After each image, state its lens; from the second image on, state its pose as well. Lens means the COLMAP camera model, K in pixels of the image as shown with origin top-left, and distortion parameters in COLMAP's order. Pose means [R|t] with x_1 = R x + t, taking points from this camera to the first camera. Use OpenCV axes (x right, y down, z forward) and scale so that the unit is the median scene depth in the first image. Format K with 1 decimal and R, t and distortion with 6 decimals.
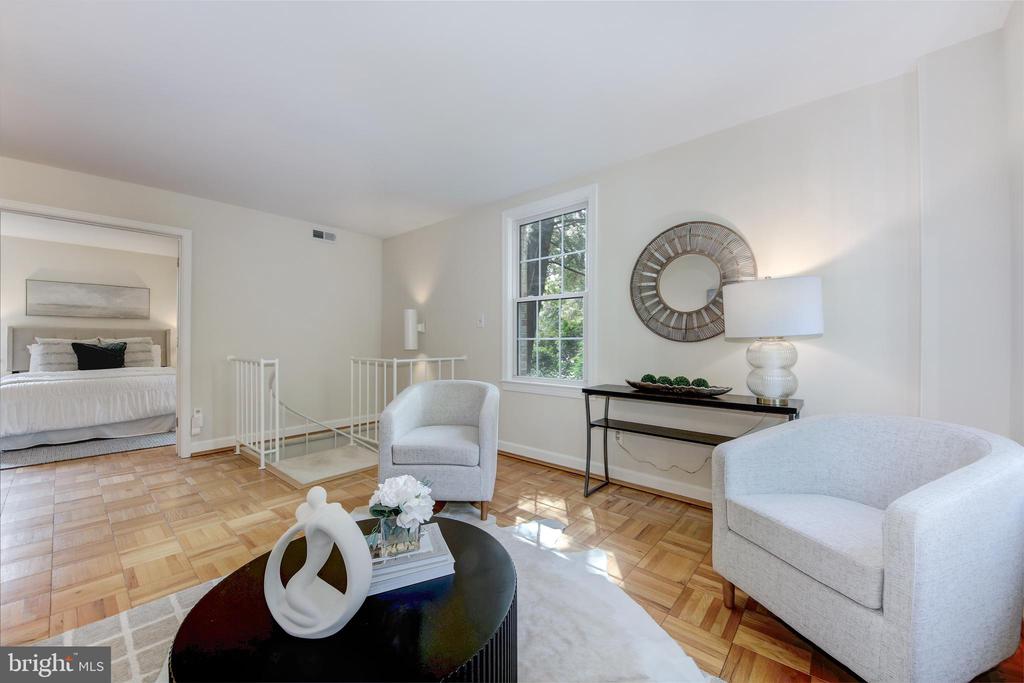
lens RADIAL K [[389.7, 0, 498.3], [0, 389.7, 344.1], [0, 0, 1]] dist [0.013151, -0.004023]
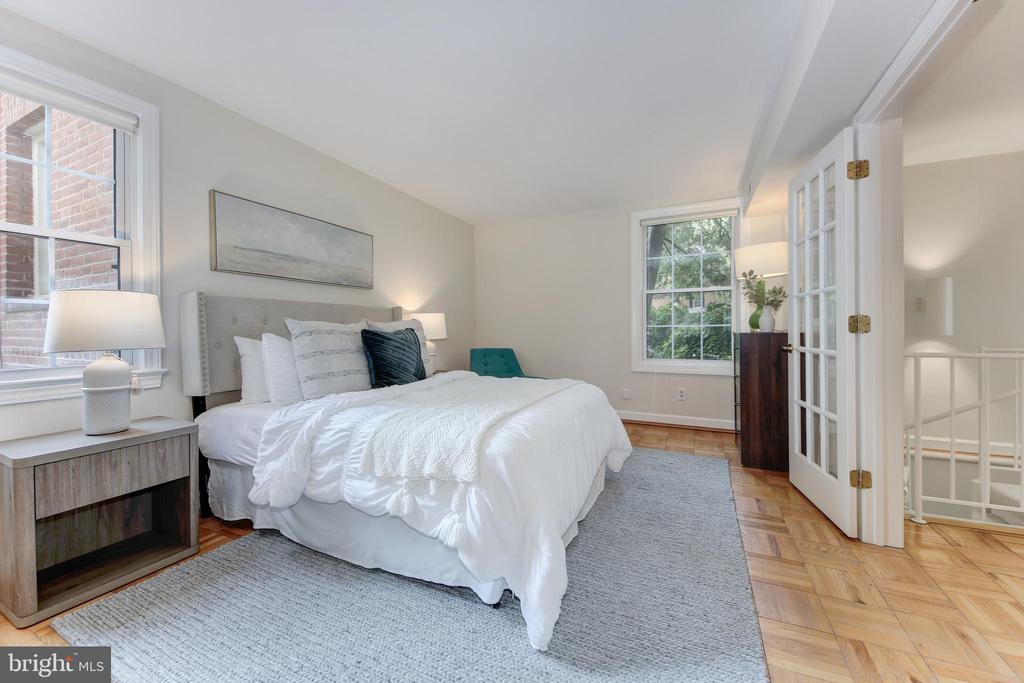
lens RADIAL K [[389.7, 0, 519.1], [0, 389.7, 337.2], [0, 0, 1]] dist [0.013151, -0.004023]
pose [[0.948225, -0.015256, 0.317233, -1.006683], [0.010834, 0.999818, 0.015700, 0.000423], [-0.317415, -0.011450, 0.948218, 0.453885]]
